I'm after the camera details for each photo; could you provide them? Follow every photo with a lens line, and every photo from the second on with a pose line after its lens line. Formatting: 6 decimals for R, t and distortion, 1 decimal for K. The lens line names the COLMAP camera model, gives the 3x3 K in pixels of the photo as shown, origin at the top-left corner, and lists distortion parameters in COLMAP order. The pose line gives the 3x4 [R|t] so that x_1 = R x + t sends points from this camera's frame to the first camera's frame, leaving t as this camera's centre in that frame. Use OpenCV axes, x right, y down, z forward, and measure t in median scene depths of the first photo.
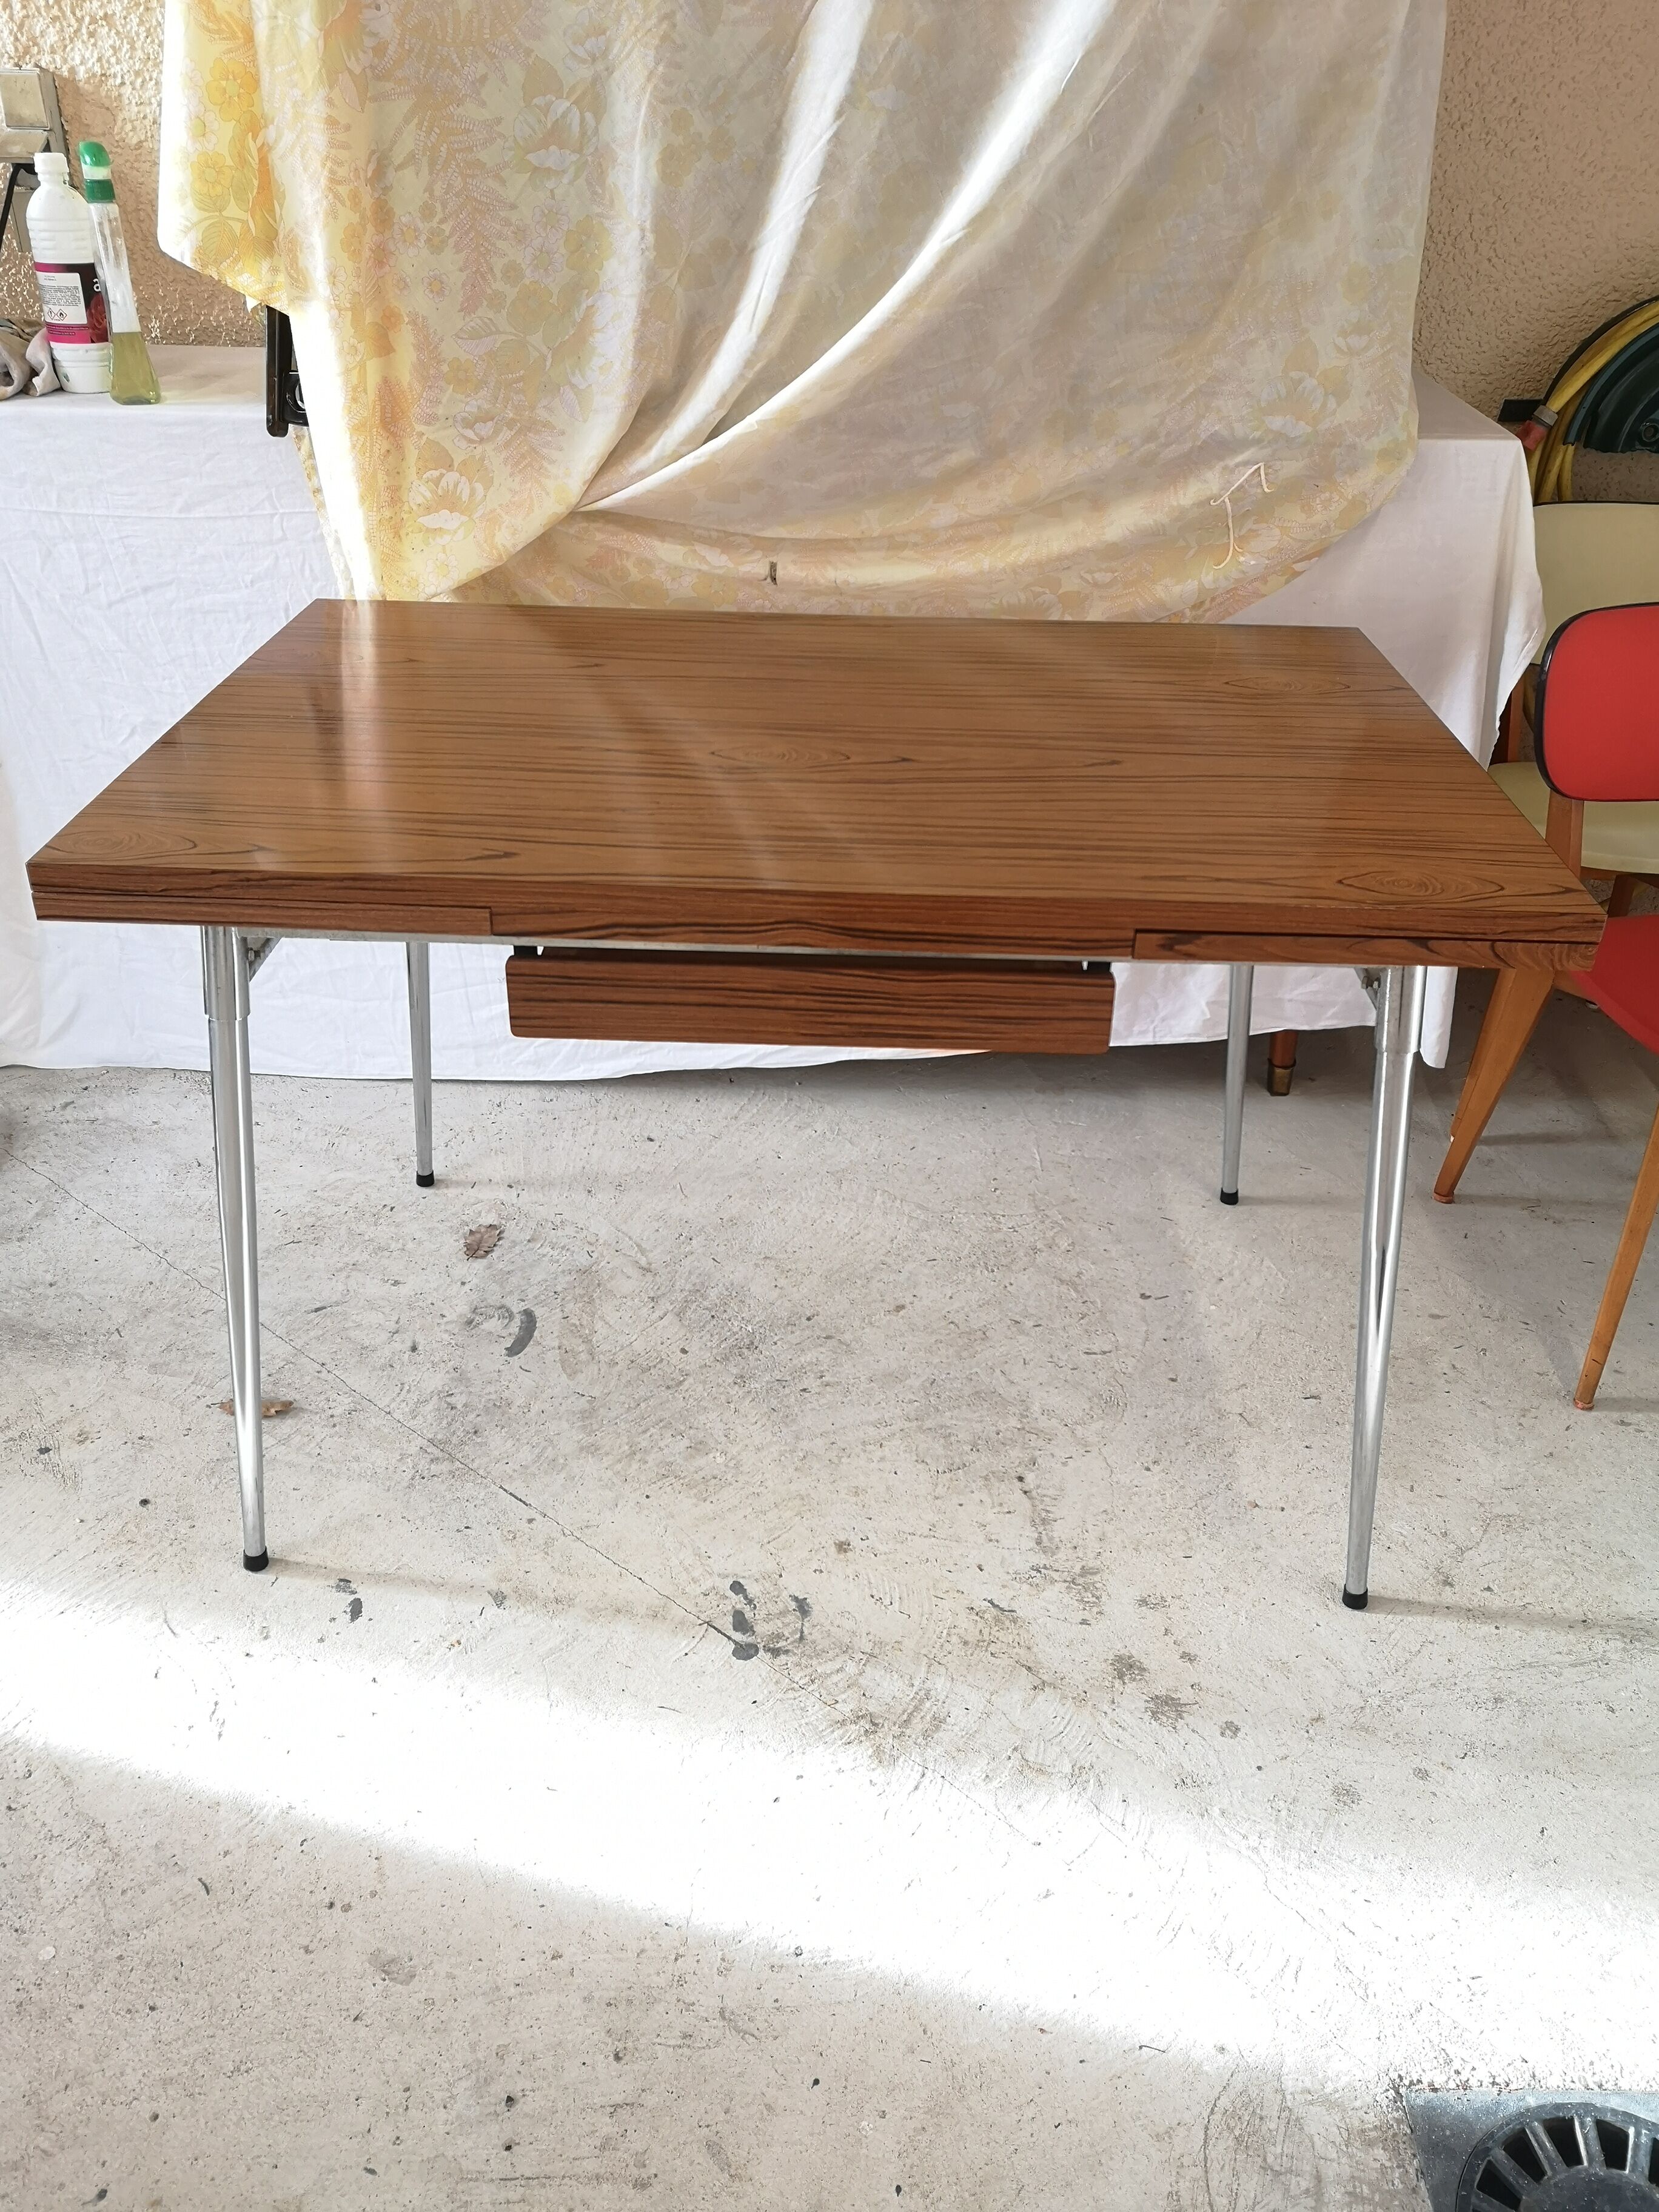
lens RADIAL K [[1767.6, 0, 829.5], [0, 1767.6, 1106.0], [0, 0, 1]] dist [-0.007557, -0.002530]
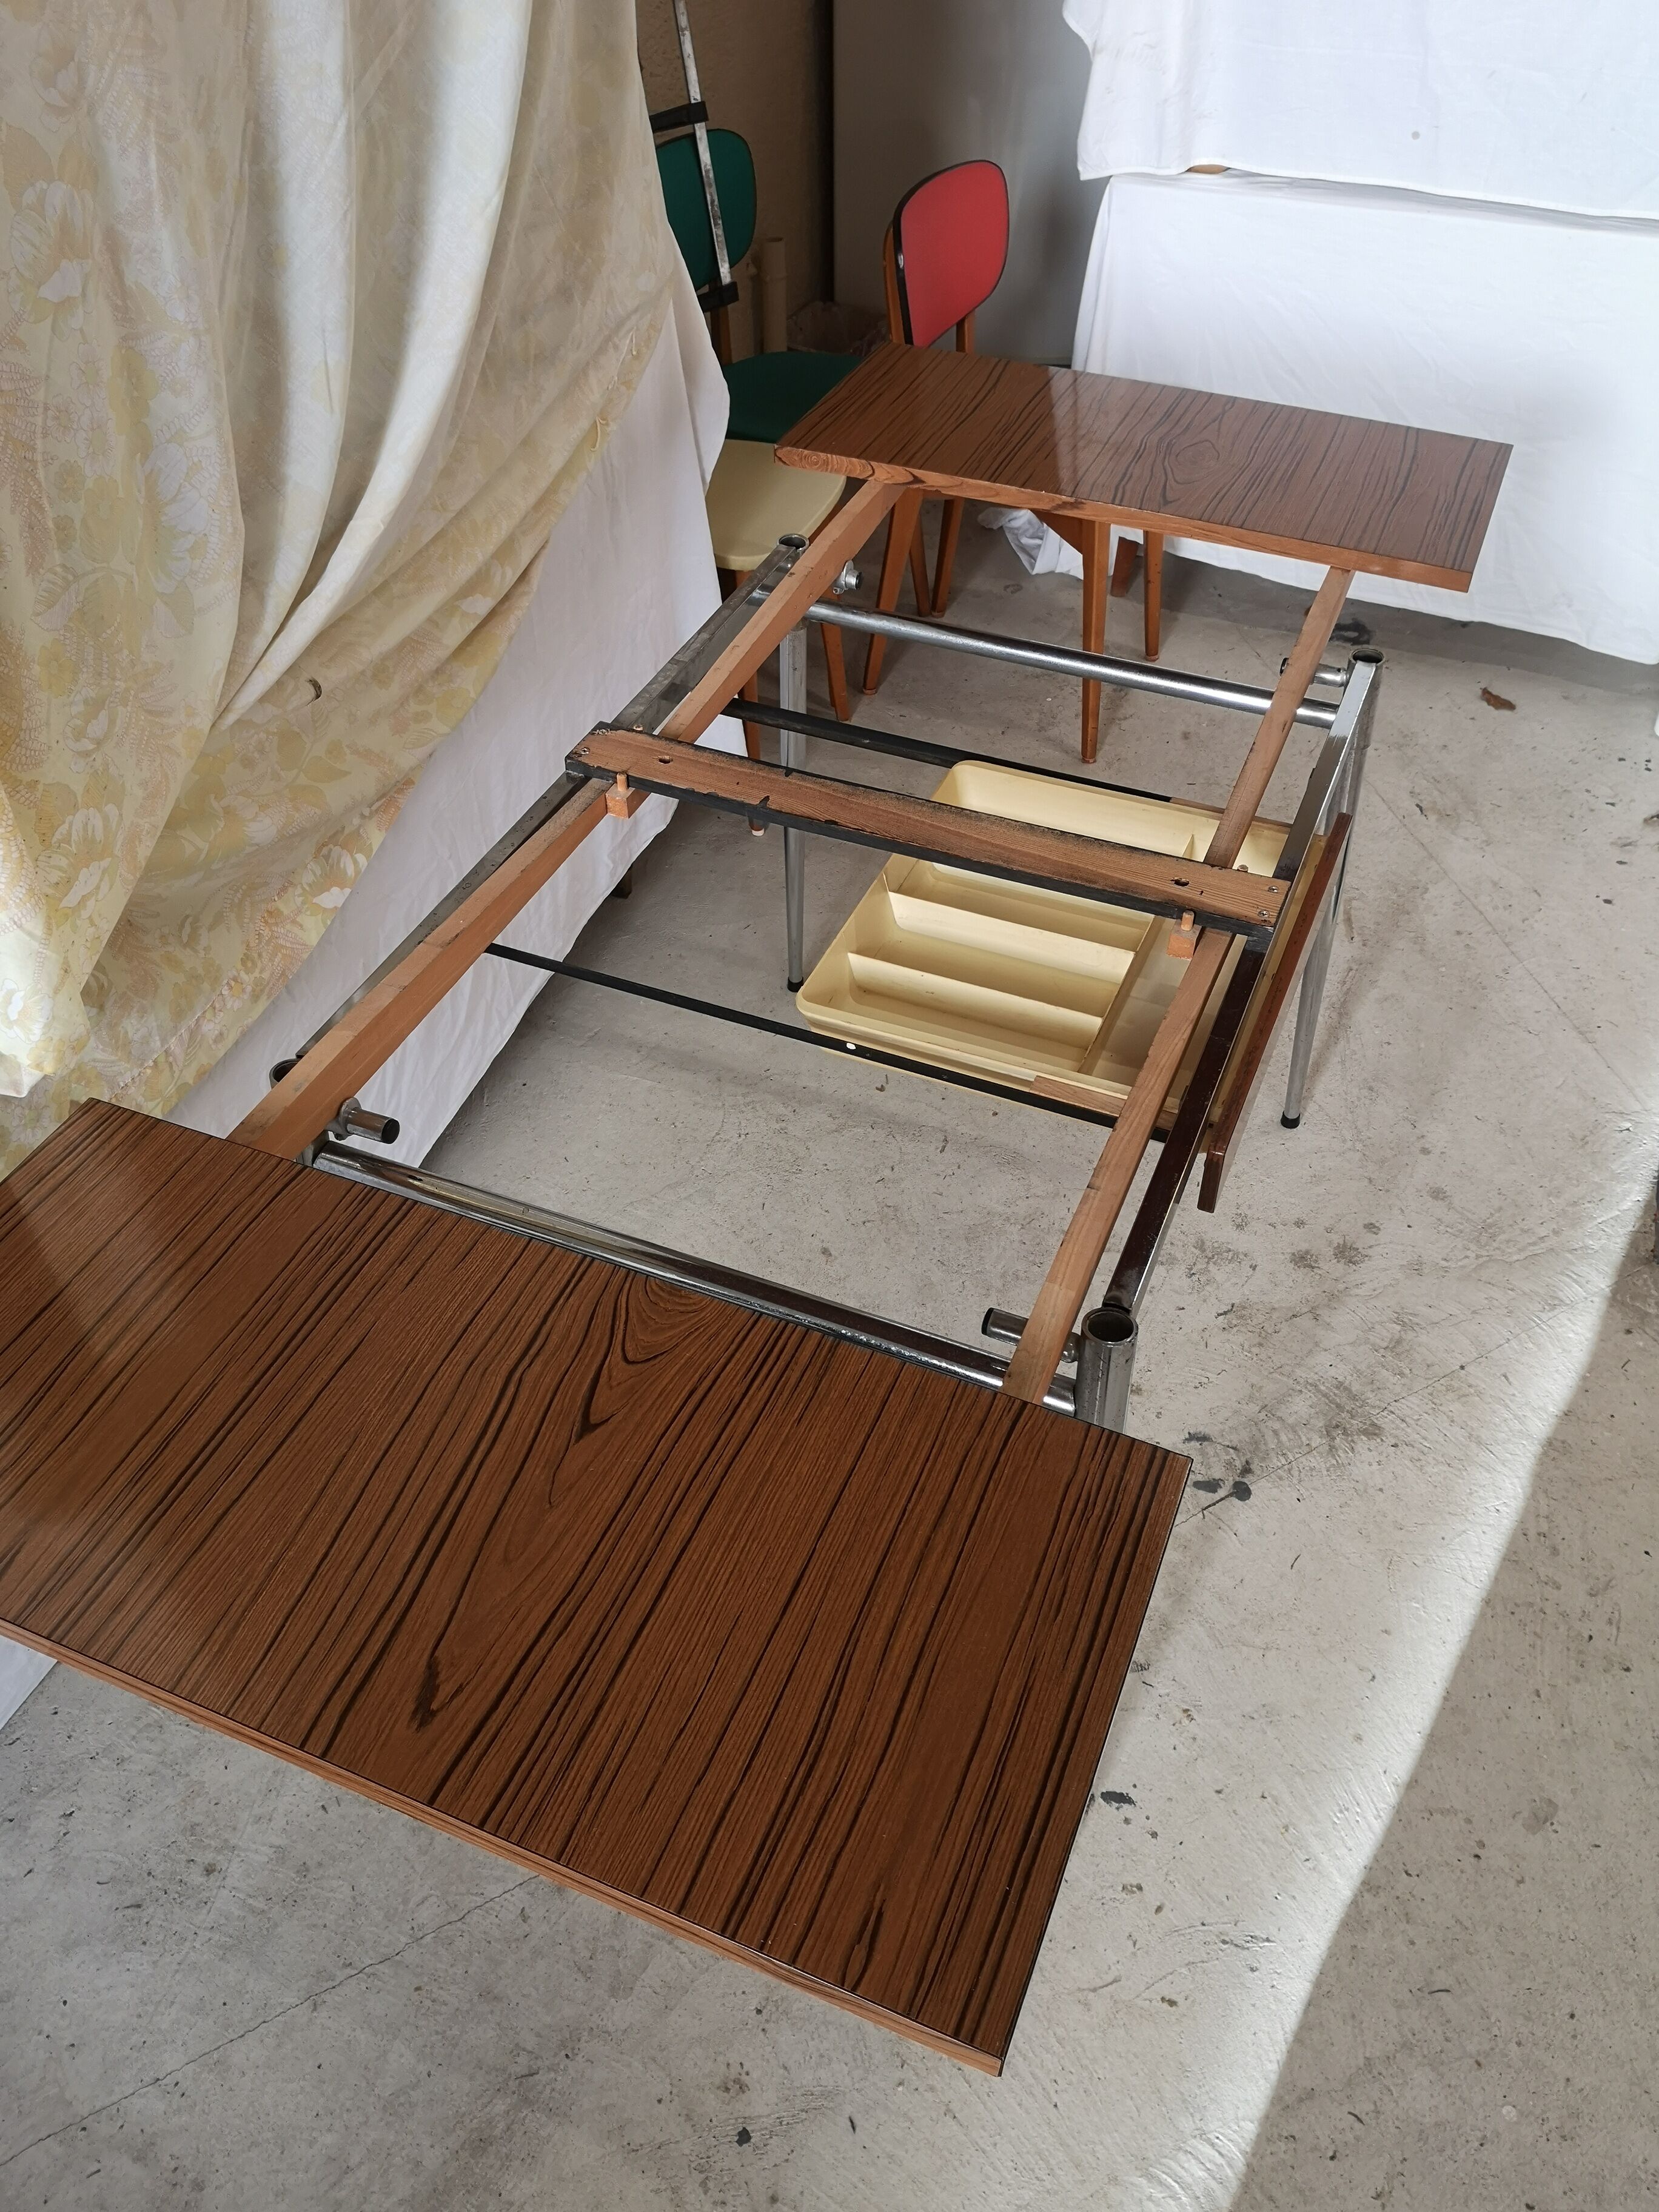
lens RADIAL K [[1766.0, 0, 830.1], [0, 1766.0, 1109.1], [0, 0, 1]] dist [-0.003310, -0.016094]
pose [[0.338862, -0.657380, 0.673071, -0.674410], [0.472884, 0.737470, 0.482202, -0.497870], [-0.813359, 0.154885, 0.560765, 0.489333]]
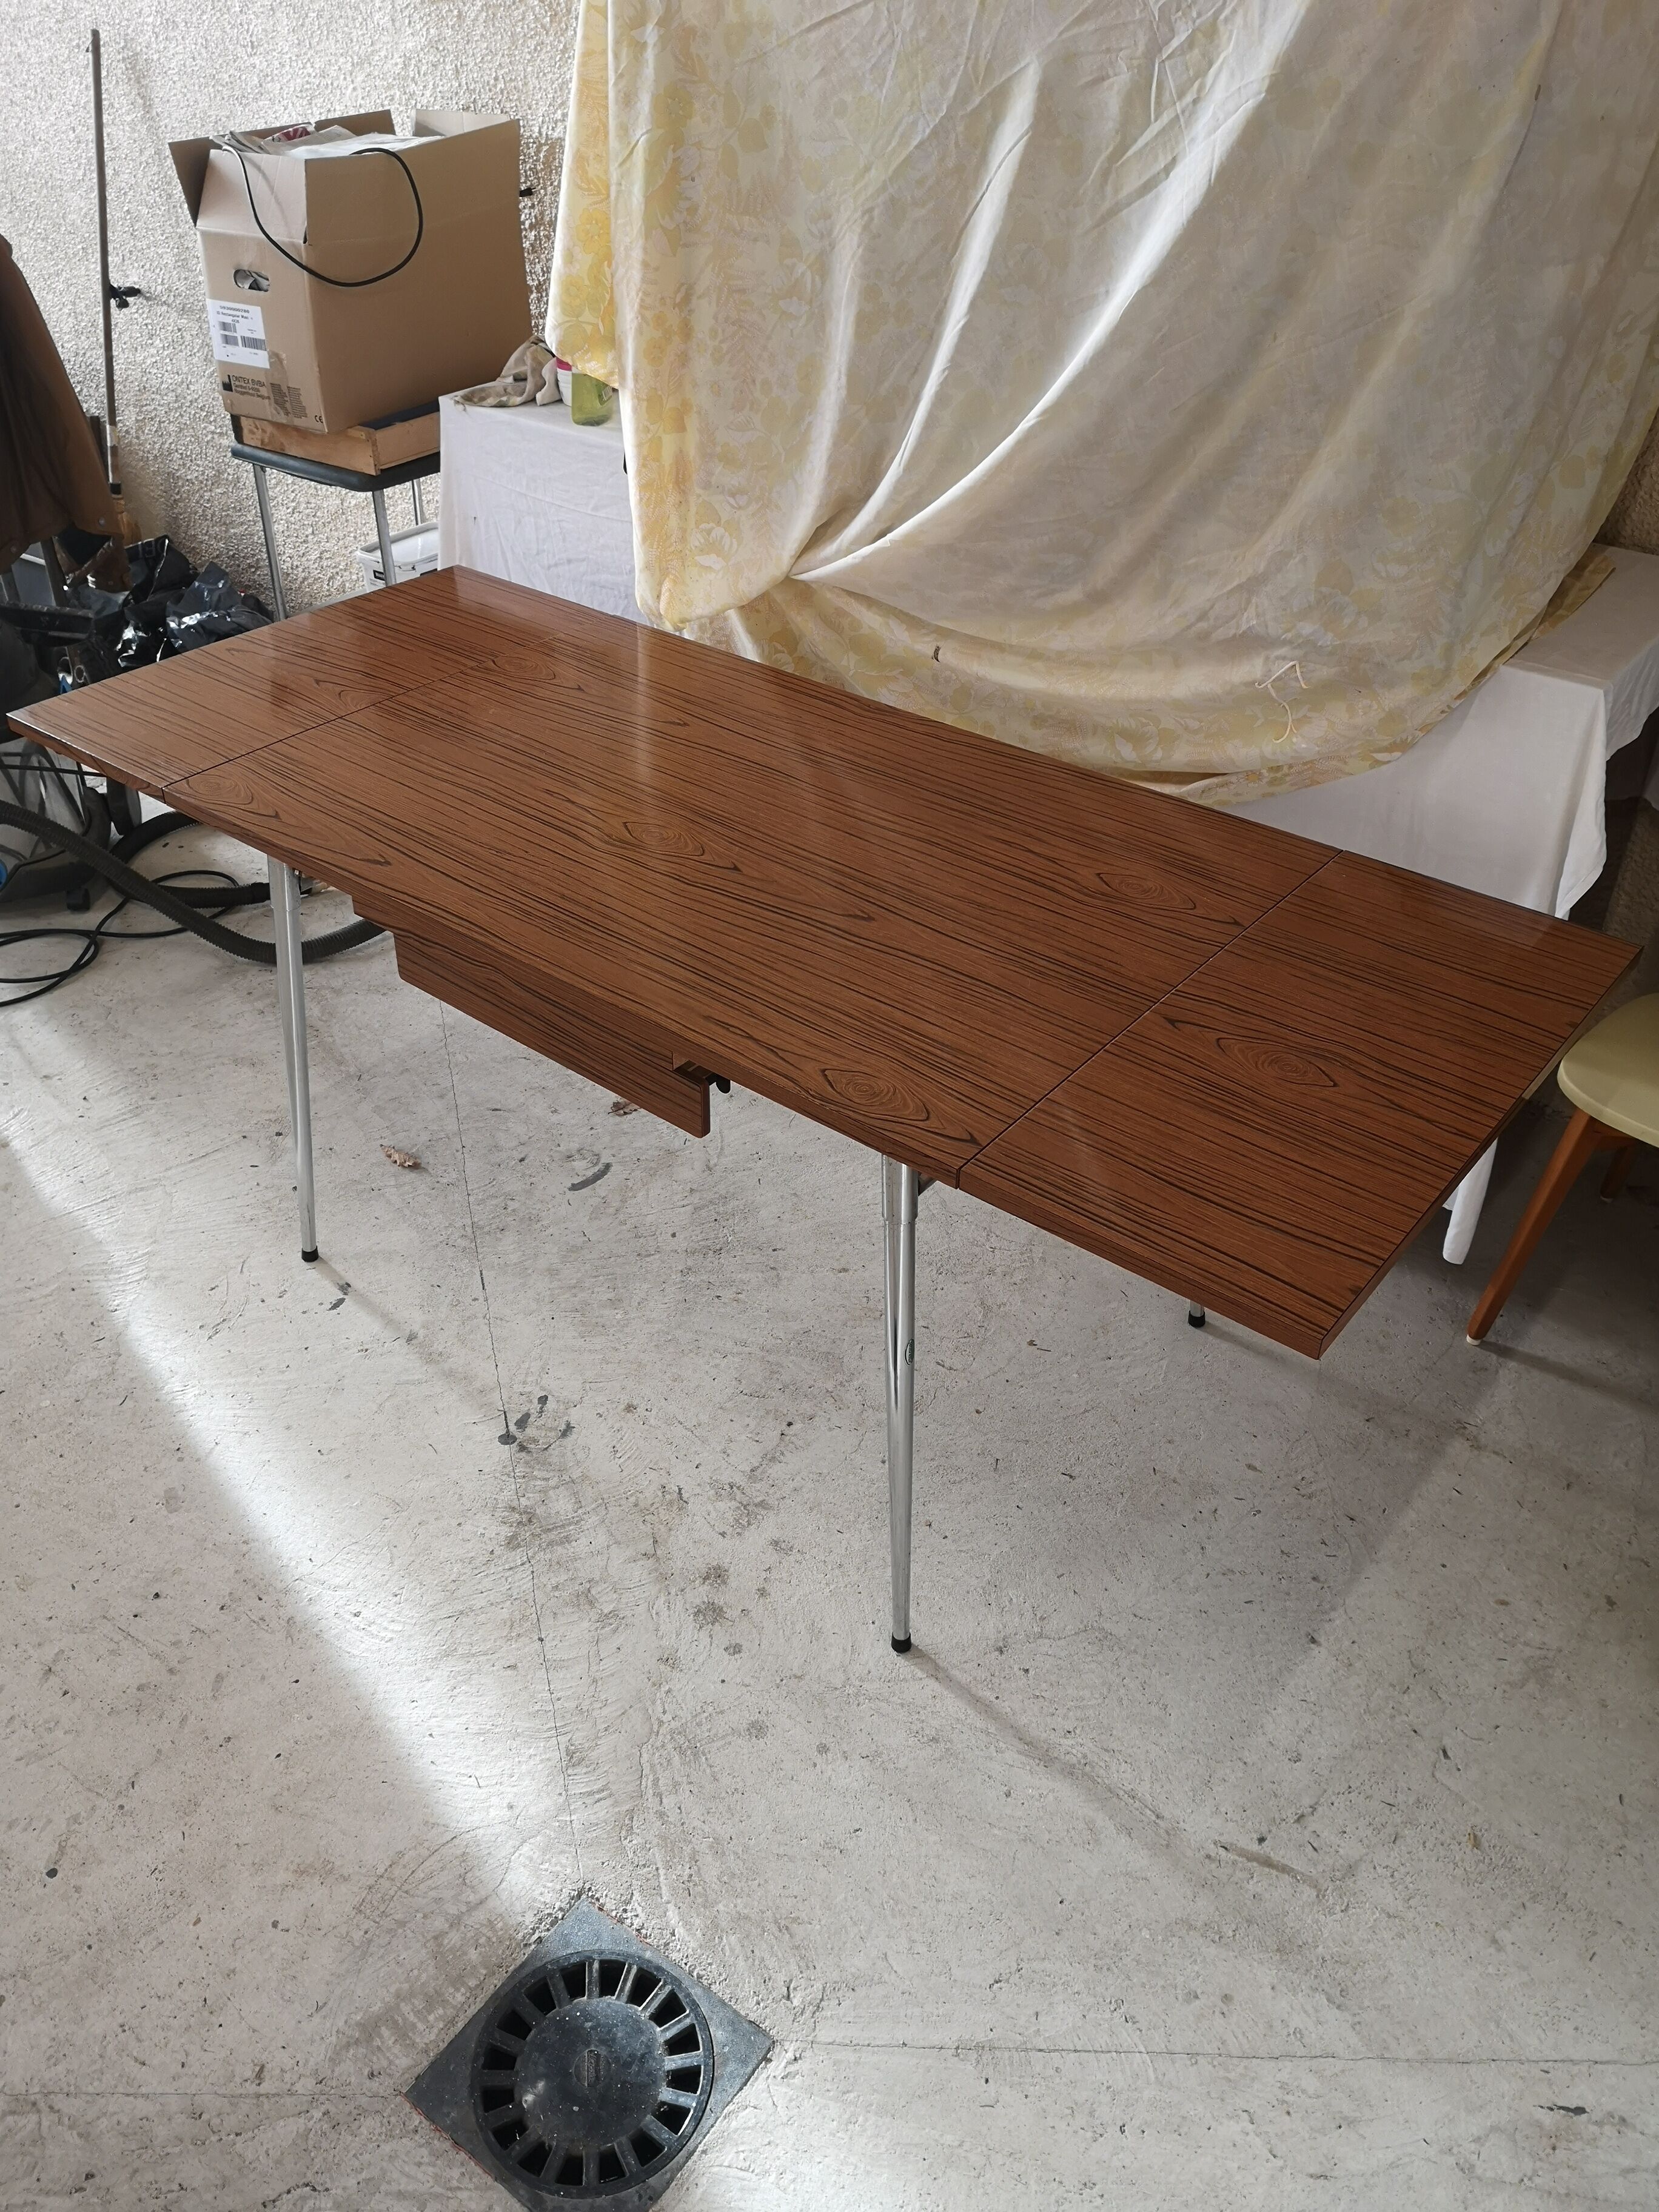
lens RADIAL K [[1777.0, 0, 820.5], [0, 1777.0, 1106.7], [0, 0, 1]] dist [0.015685, -0.059387]
pose [[0.812370, 0.337572, -0.475500, 0.663735], [-0.295382, 0.941269, 0.163589, -0.217761], [0.502796, 0.007559, 0.864372, -0.080530]]
